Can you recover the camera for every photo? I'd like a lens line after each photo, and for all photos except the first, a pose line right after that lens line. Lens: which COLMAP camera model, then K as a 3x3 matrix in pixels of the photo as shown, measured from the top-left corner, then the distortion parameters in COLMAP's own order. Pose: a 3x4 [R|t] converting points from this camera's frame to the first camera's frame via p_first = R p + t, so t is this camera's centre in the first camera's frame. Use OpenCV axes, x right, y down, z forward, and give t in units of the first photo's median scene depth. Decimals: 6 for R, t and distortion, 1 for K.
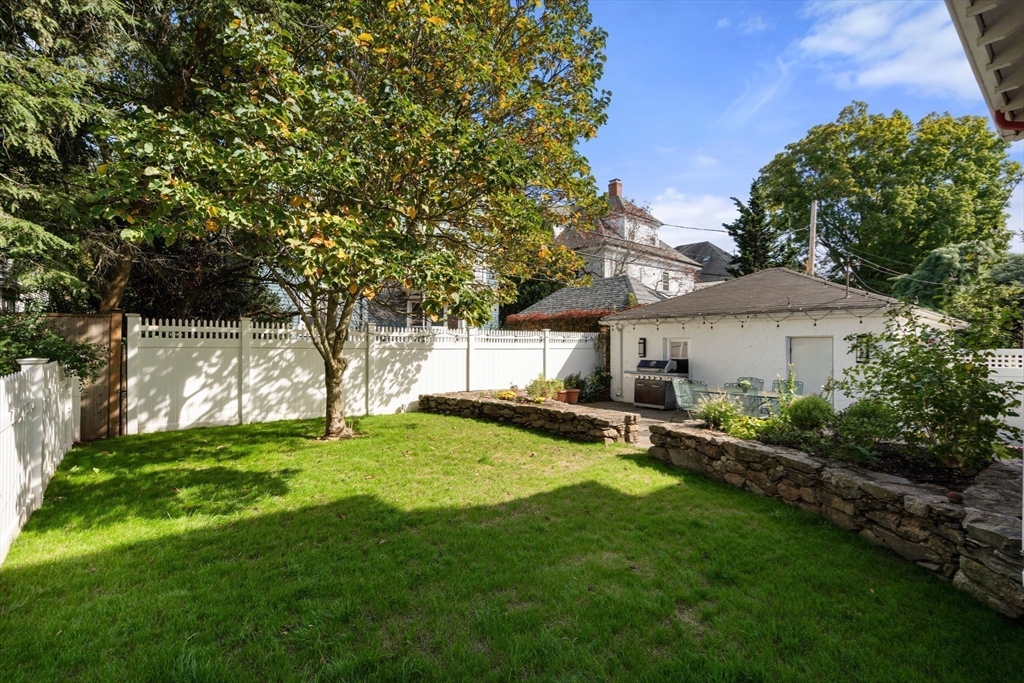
lens RADIAL K [[462.0, 0, 512.0], [0, 462.0, 343.5], [0, 0, 1]] dist [-0.019793, -0.000439]
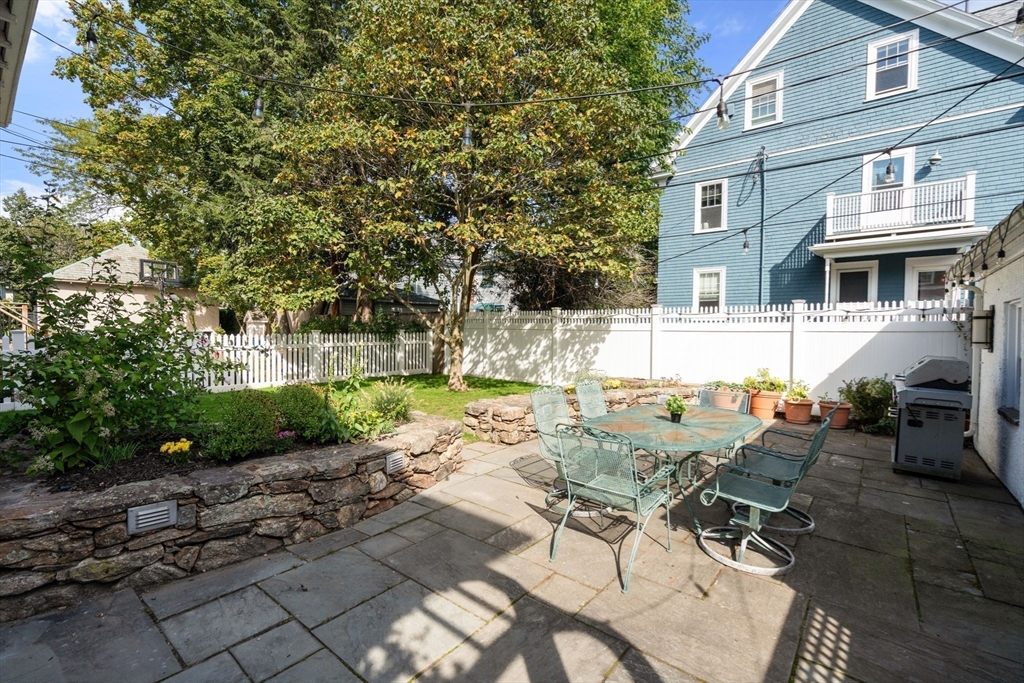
lens RADIAL K [[462.0, 0, 508.5], [0, 462.0, 340.8], [0, 0, 1]] dist [-0.019793, -0.000439]
pose [[0.166676, 0.025199, -0.985690, 0.802081], [0.002881, 0.999657, 0.026043, 0.006673], [0.986008, -0.007180, 0.166546, 0.689305]]
